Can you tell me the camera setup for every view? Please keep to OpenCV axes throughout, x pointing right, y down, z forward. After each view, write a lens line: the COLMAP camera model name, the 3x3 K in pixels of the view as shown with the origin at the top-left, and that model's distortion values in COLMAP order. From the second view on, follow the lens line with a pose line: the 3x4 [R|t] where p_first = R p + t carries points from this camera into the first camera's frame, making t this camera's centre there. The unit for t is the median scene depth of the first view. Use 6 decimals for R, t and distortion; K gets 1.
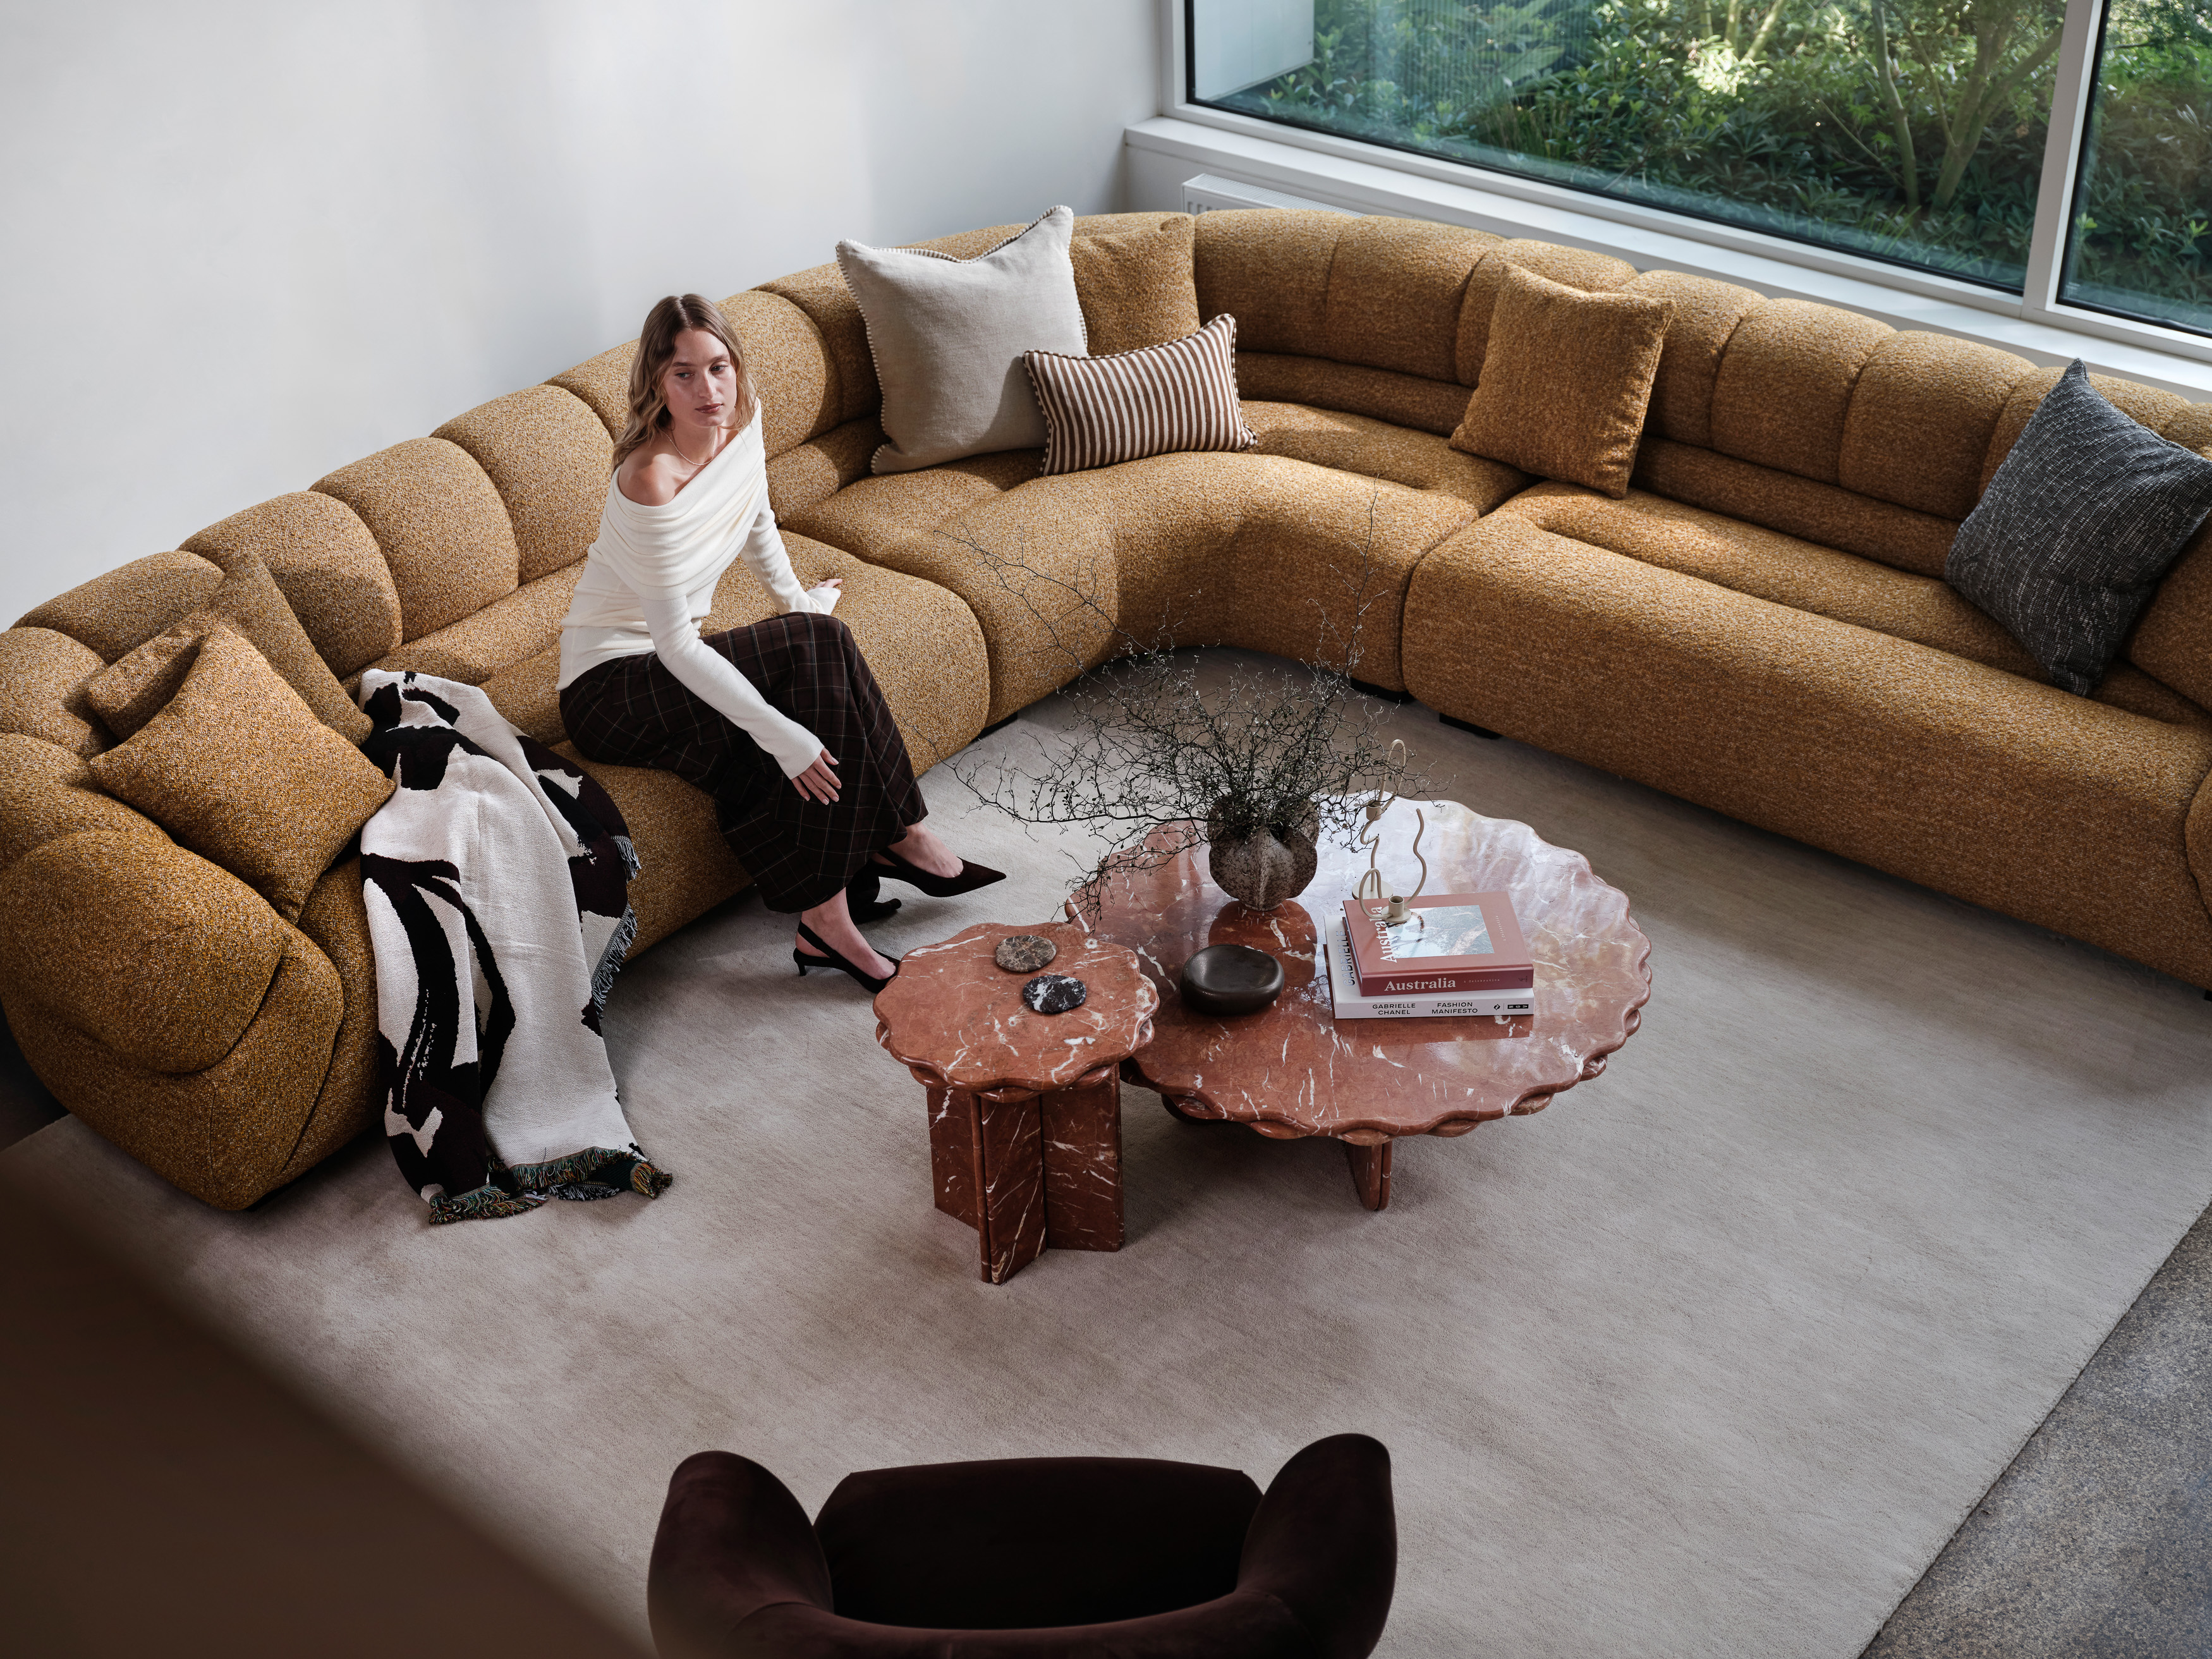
lens RADIAL K [[2748.3, 0, 1109.5], [0, 2748.3, 834.6], [0, 0, 1]] dist [-0.003366, -0.013092]
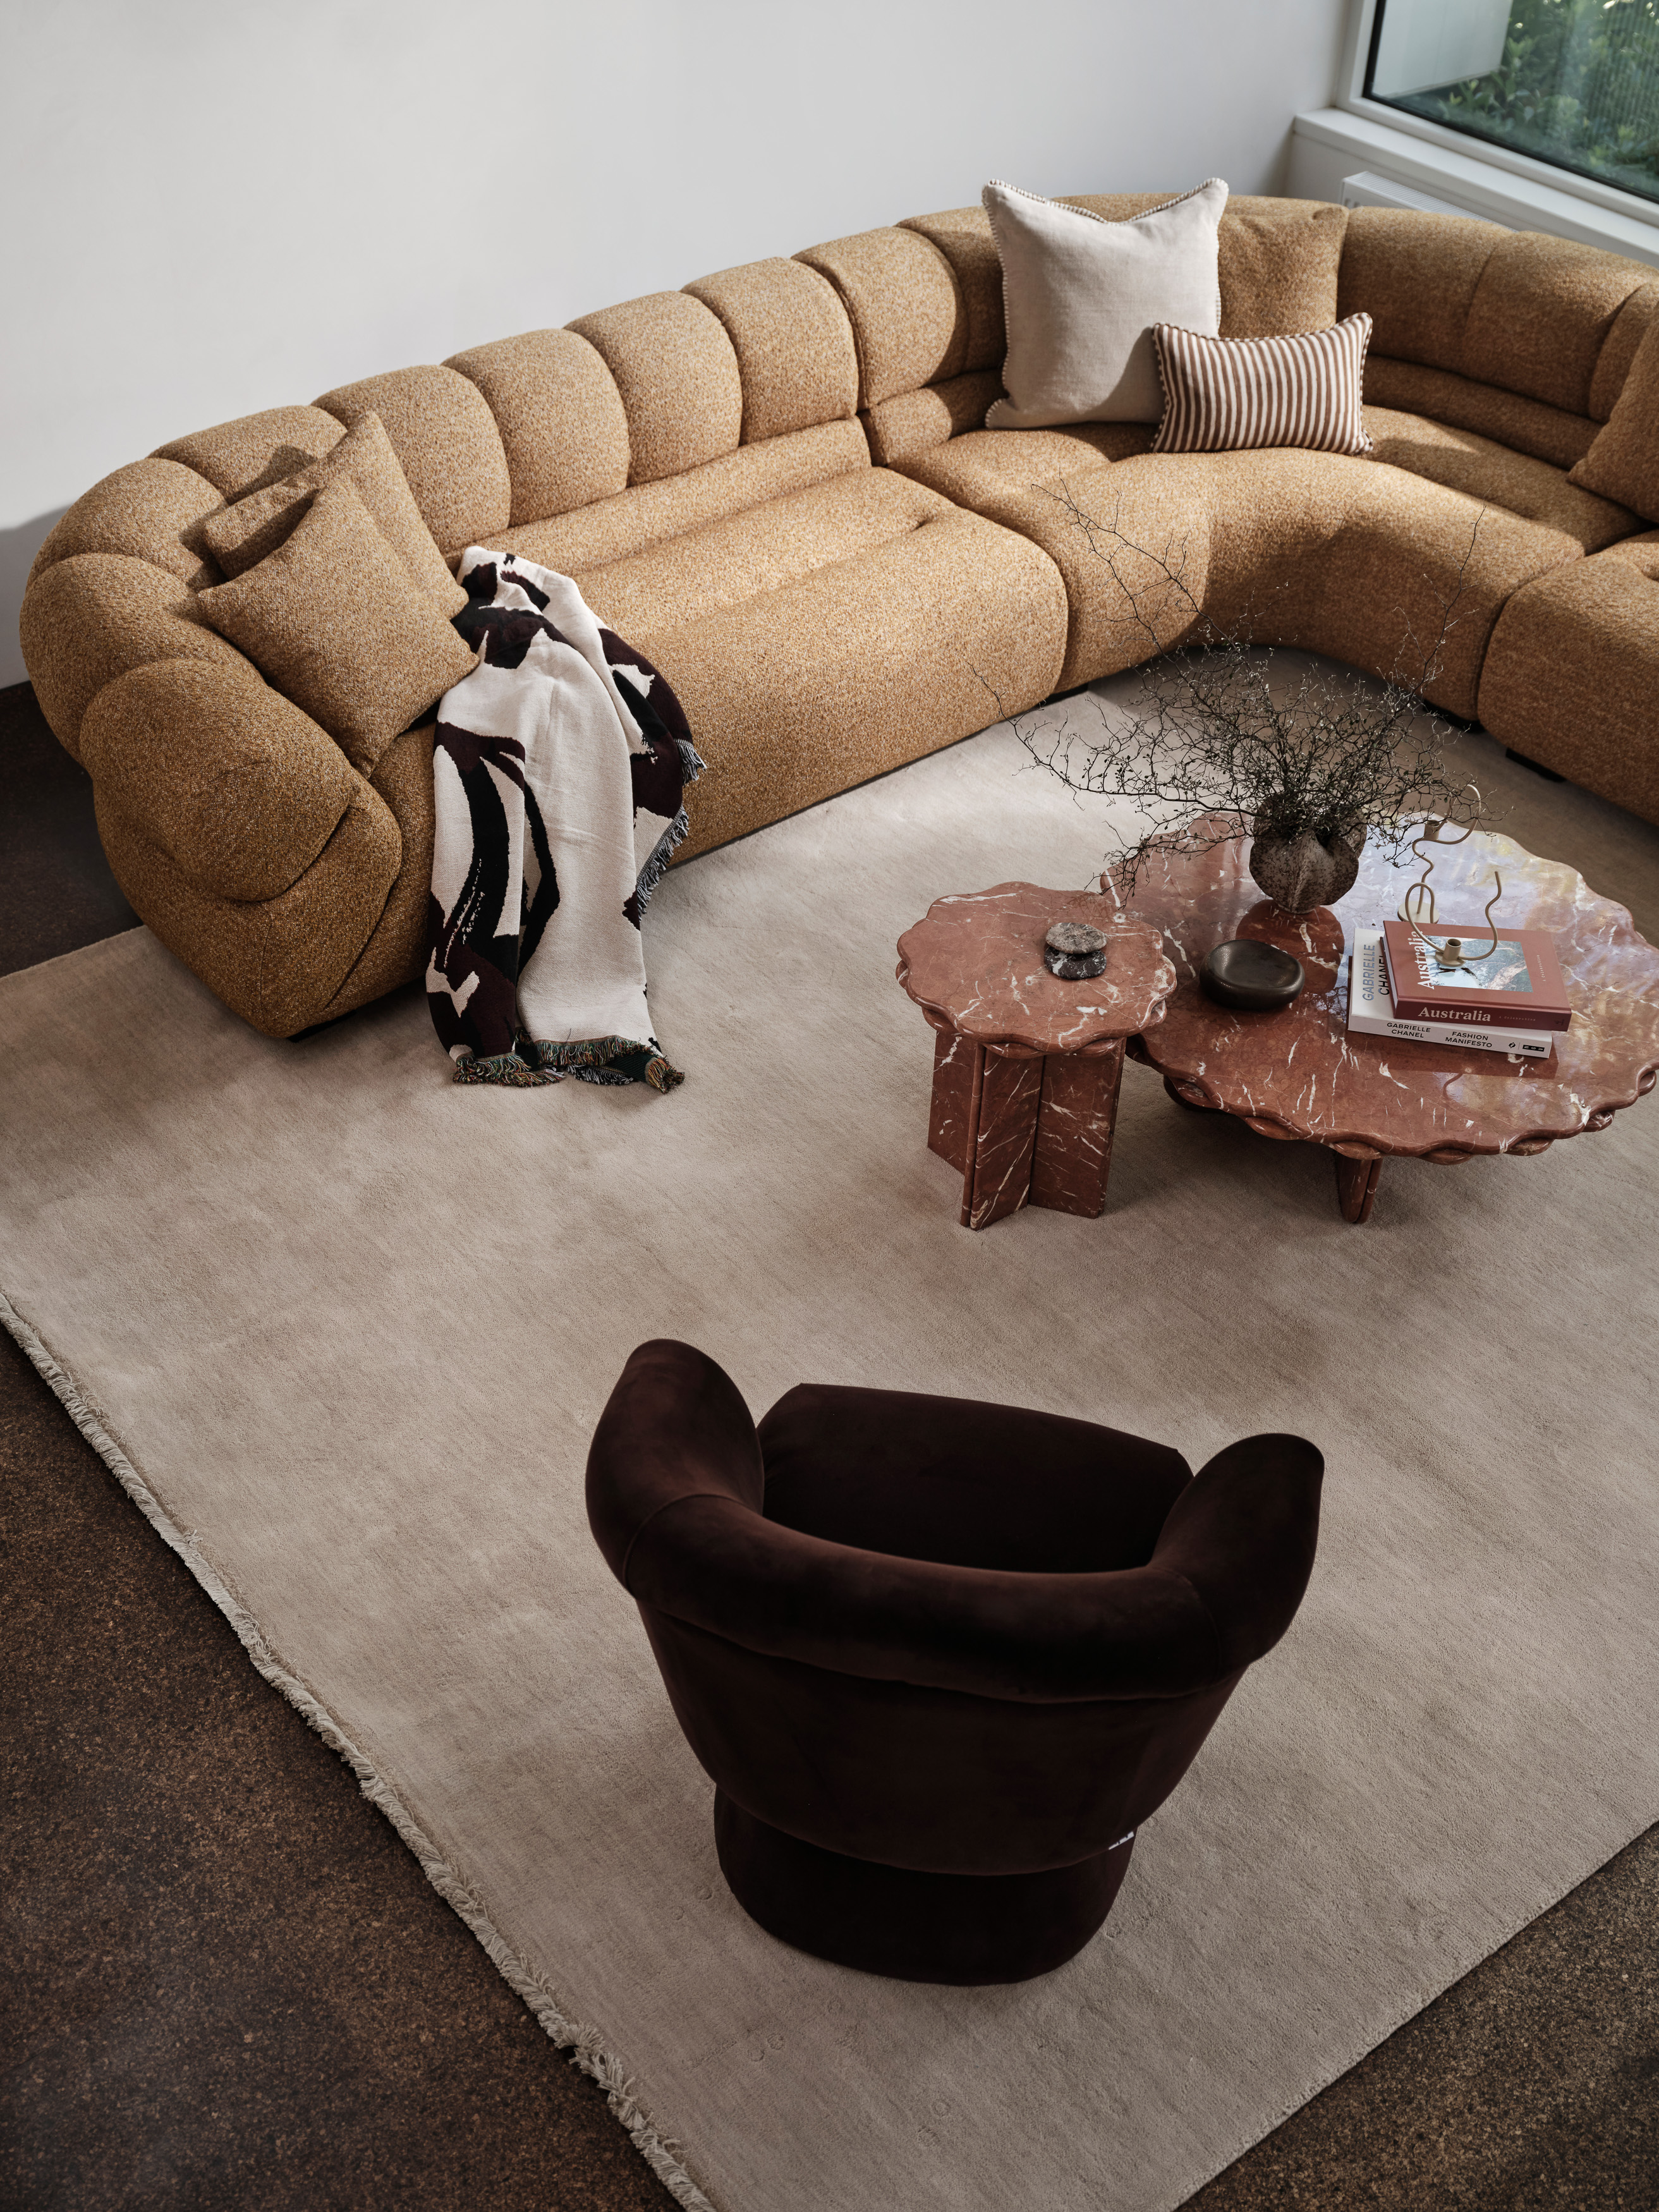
lens RADIAL K [[2552.0, 0, 829.5], [0, 2552.0, 1106.0], [0, 0, 1]] dist [-0.007916, 0.007924]
pose [[0.979677, 0.166740, -0.111490, 0.004871], [-0.152695, 0.980401, 0.124494, 0.006681], [0.130063, -0.104940, 0.985937, 0.050194]]
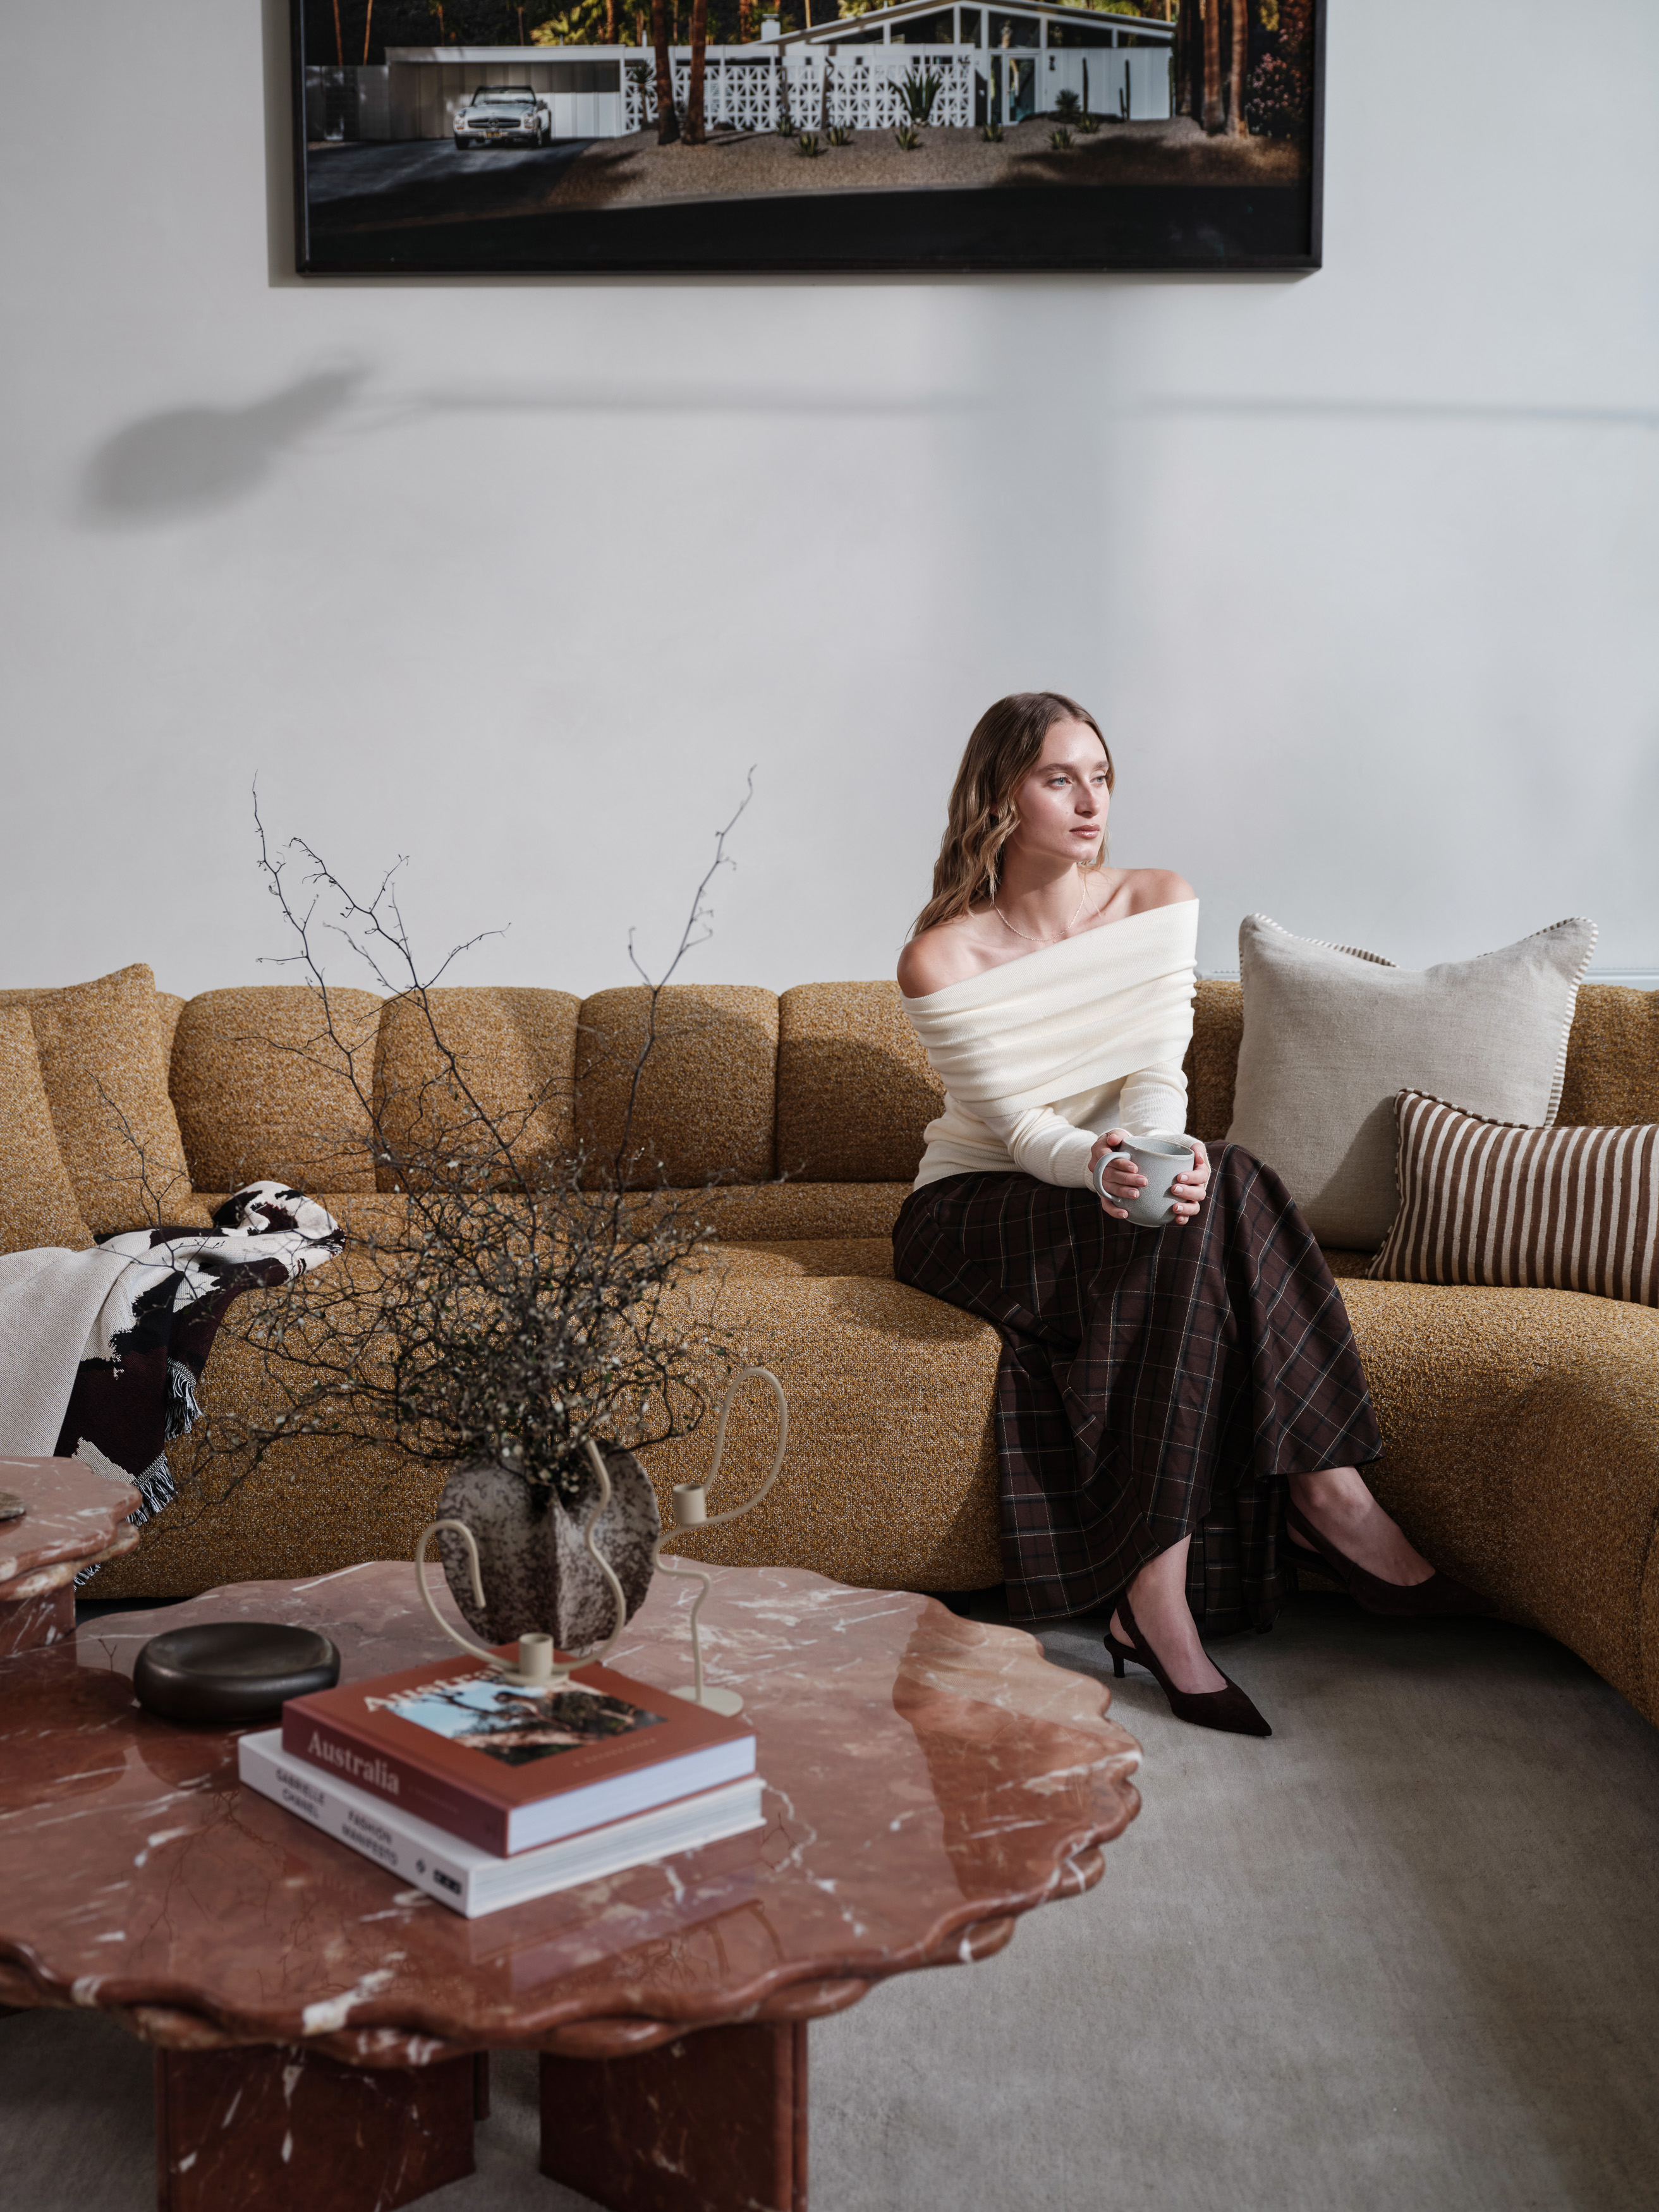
lens RADIAL K [[2748.3, 0, 829.5], [0, 2748.3, 1106.0], [0, 0, 1]] dist [-0.003366, -0.013092]
pose [[0.635846, 0.122578, -0.762020, 0.449541], [-0.427289, 0.878109, -0.215287, 0.021852], [0.642747, 0.462491, 0.610719, 0.664956]]
